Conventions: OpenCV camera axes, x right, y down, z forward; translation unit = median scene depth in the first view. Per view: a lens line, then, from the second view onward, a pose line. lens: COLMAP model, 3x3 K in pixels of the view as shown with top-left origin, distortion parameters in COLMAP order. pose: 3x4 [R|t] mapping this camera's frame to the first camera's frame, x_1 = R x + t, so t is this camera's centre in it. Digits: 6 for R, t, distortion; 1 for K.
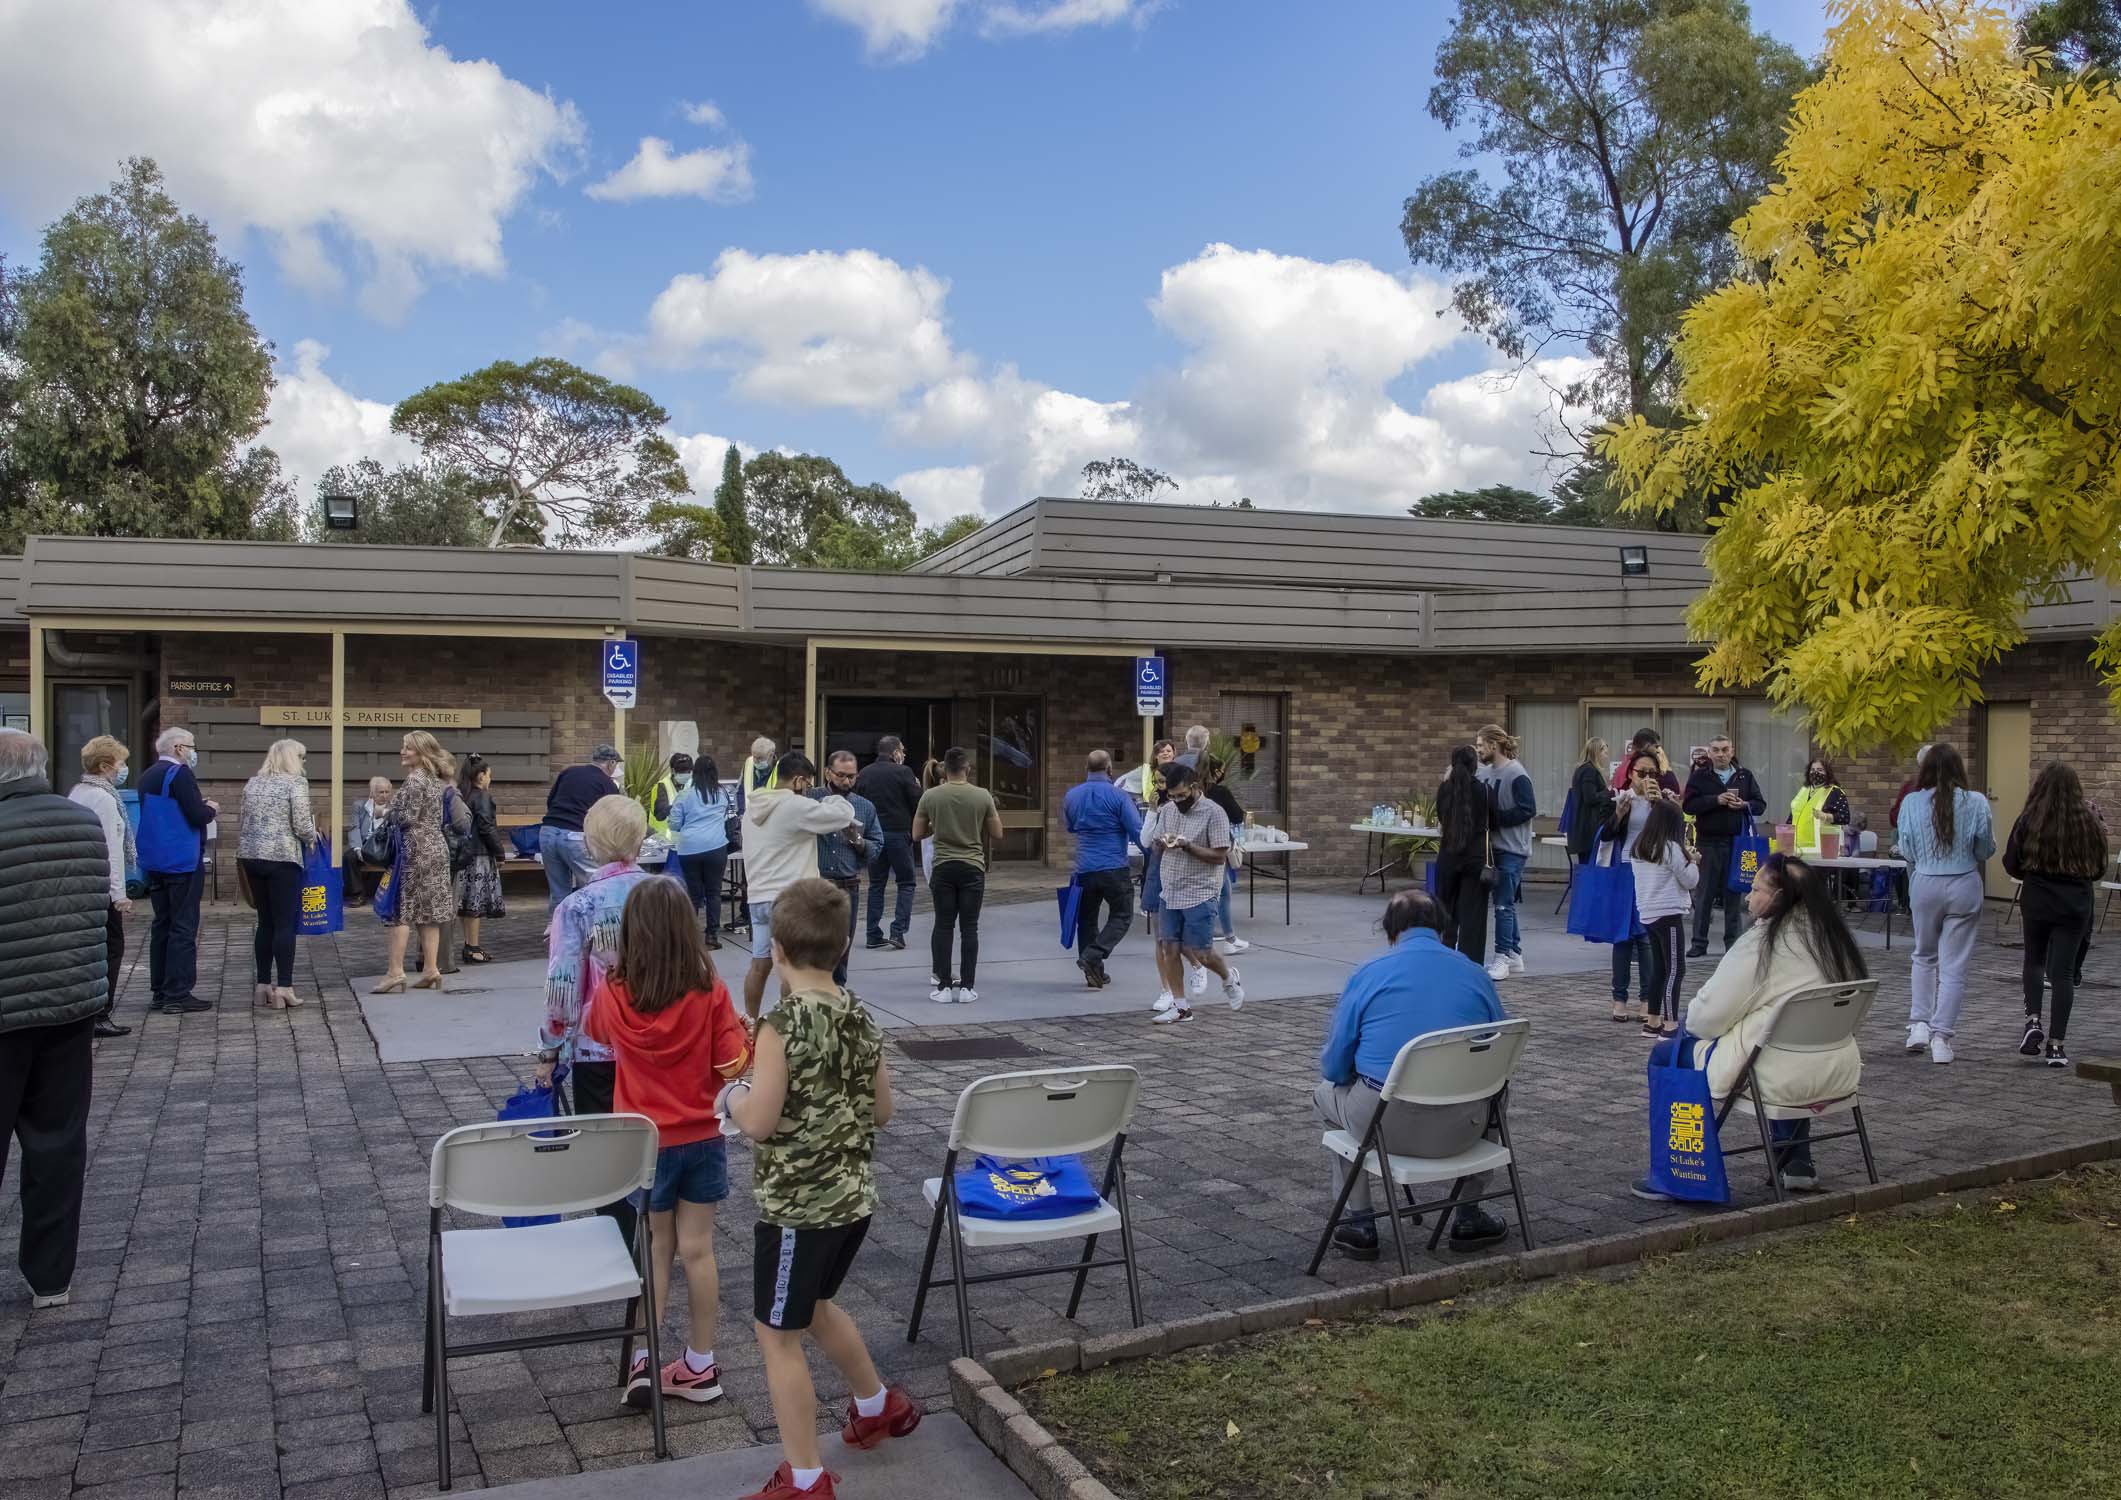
lens RADIAL K [[2281.3, 0, 1061.0], [0, 2281.3, 749.3], [0, 0, 1]] dist [0.082374, 0.000000]
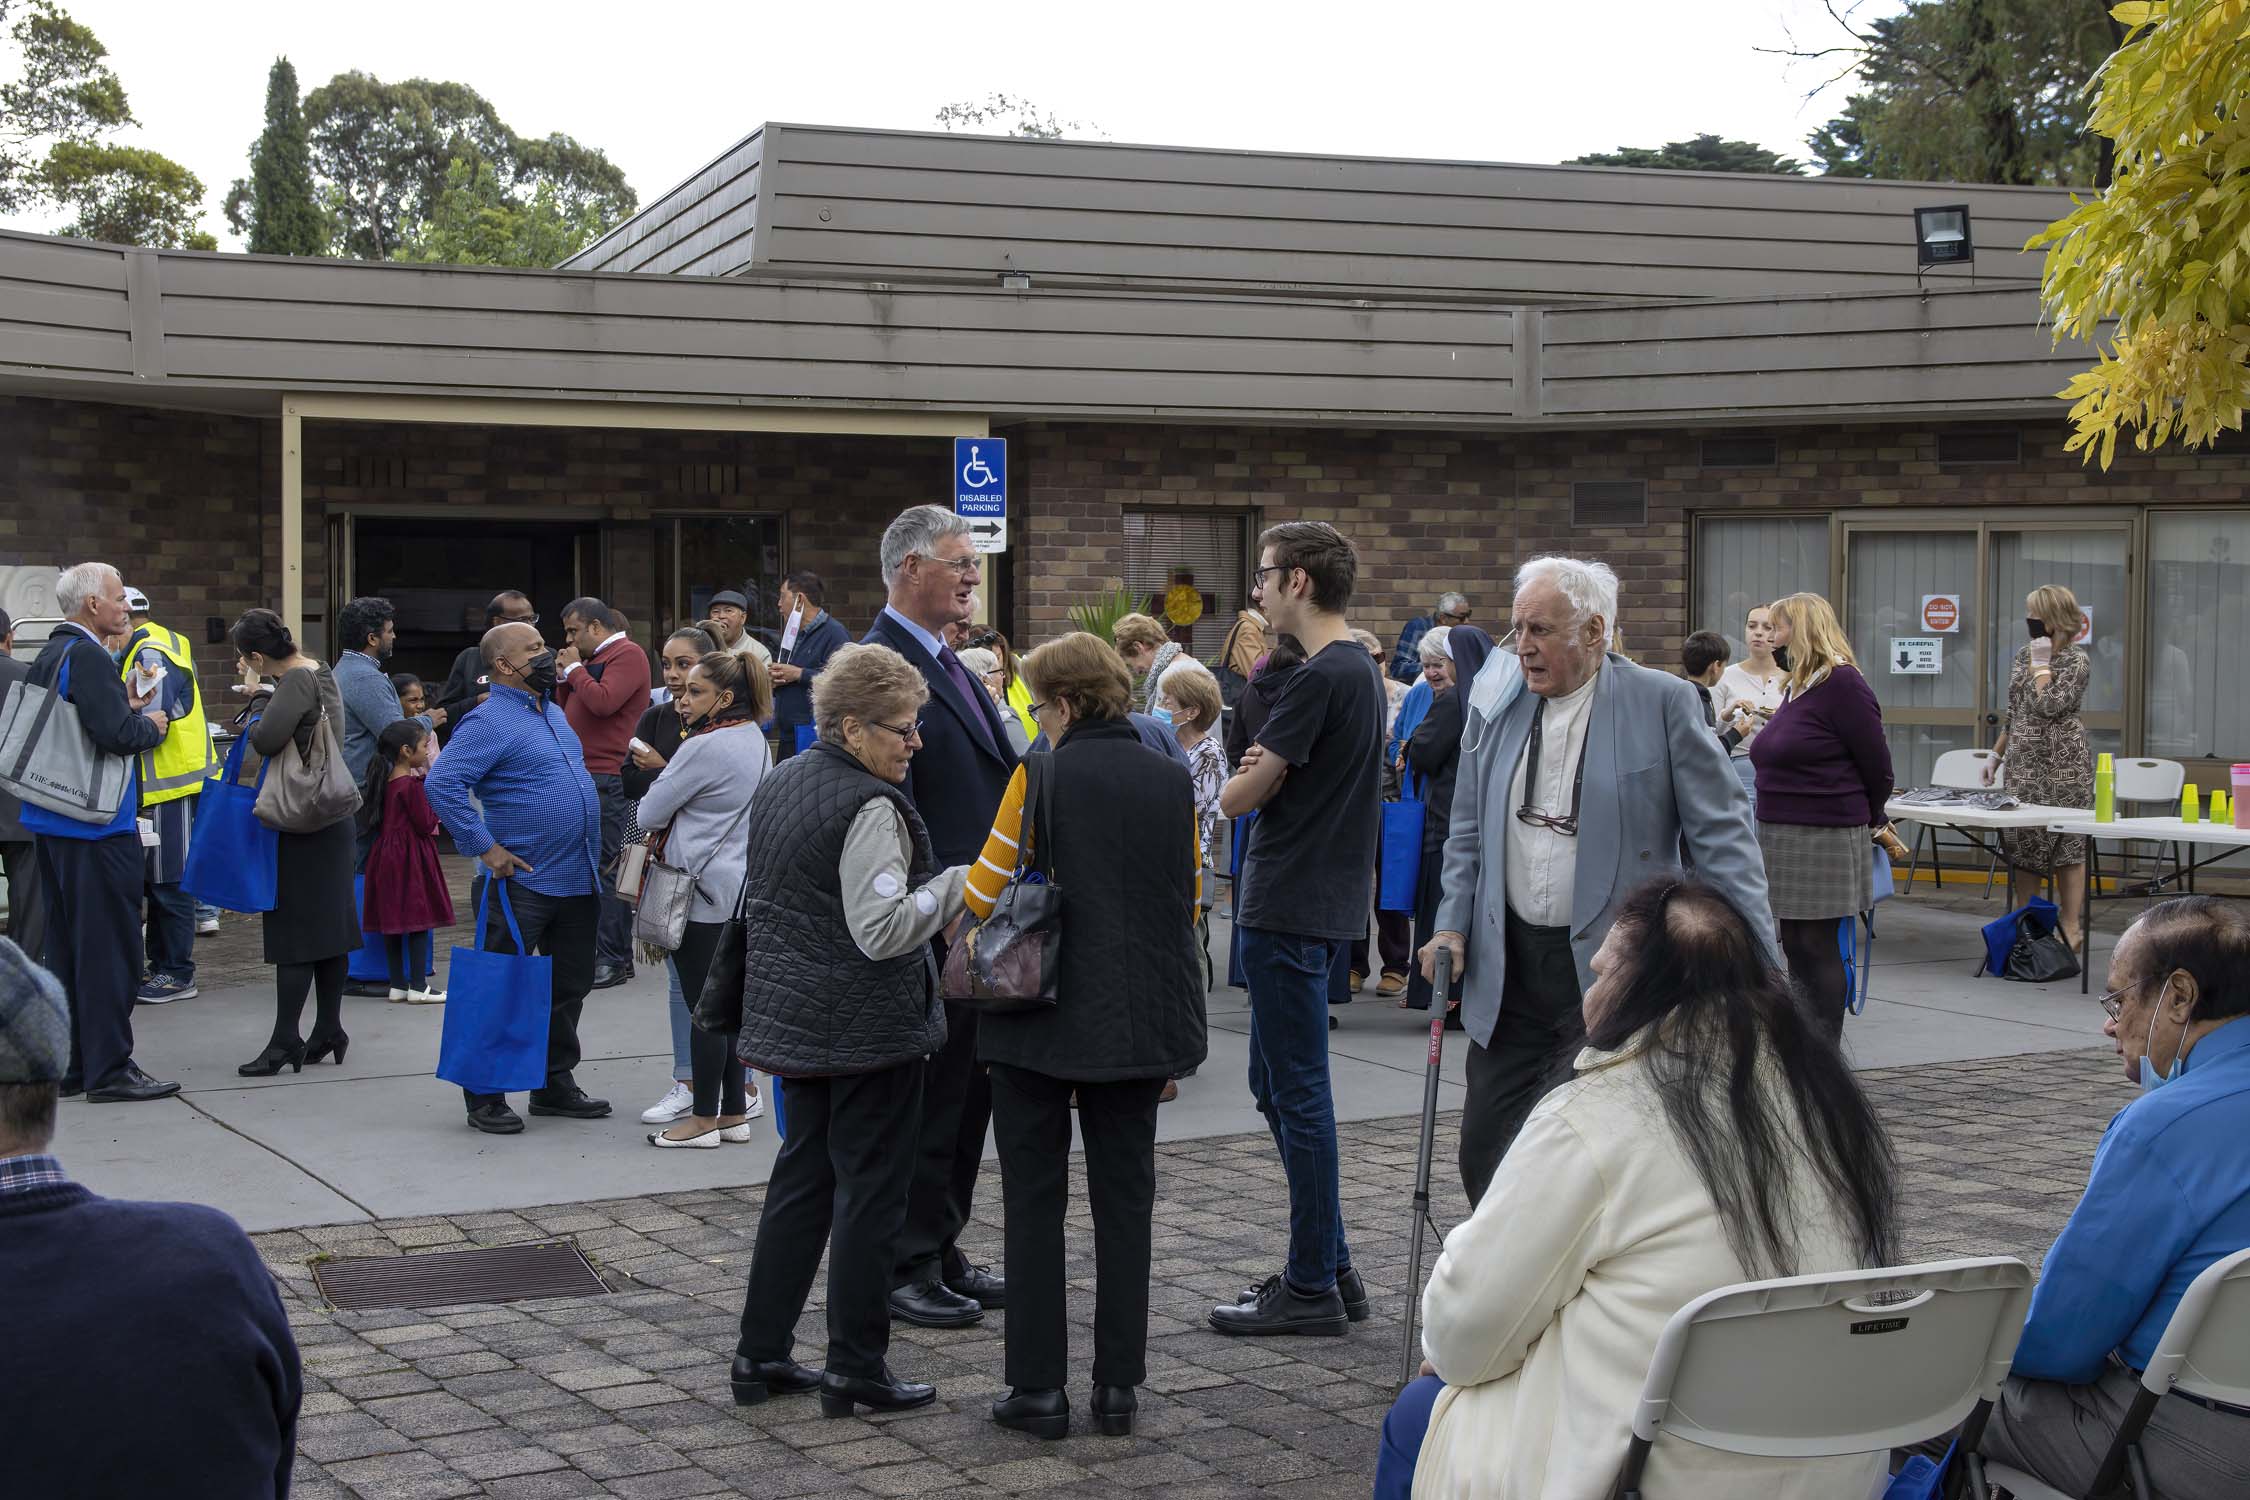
lens RADIAL K [[3278.7, 0, 1123.5], [0, 3278.7, 751.6], [0, 0, 1]] dist [0.262752, 0.000000]
pose [[0.999973, -0.006378, -0.003598, 0.071184], [0.006511, 0.999239, 0.038455, 0.001406], [0.003350, -0.038477, 0.999254, 0.258144]]
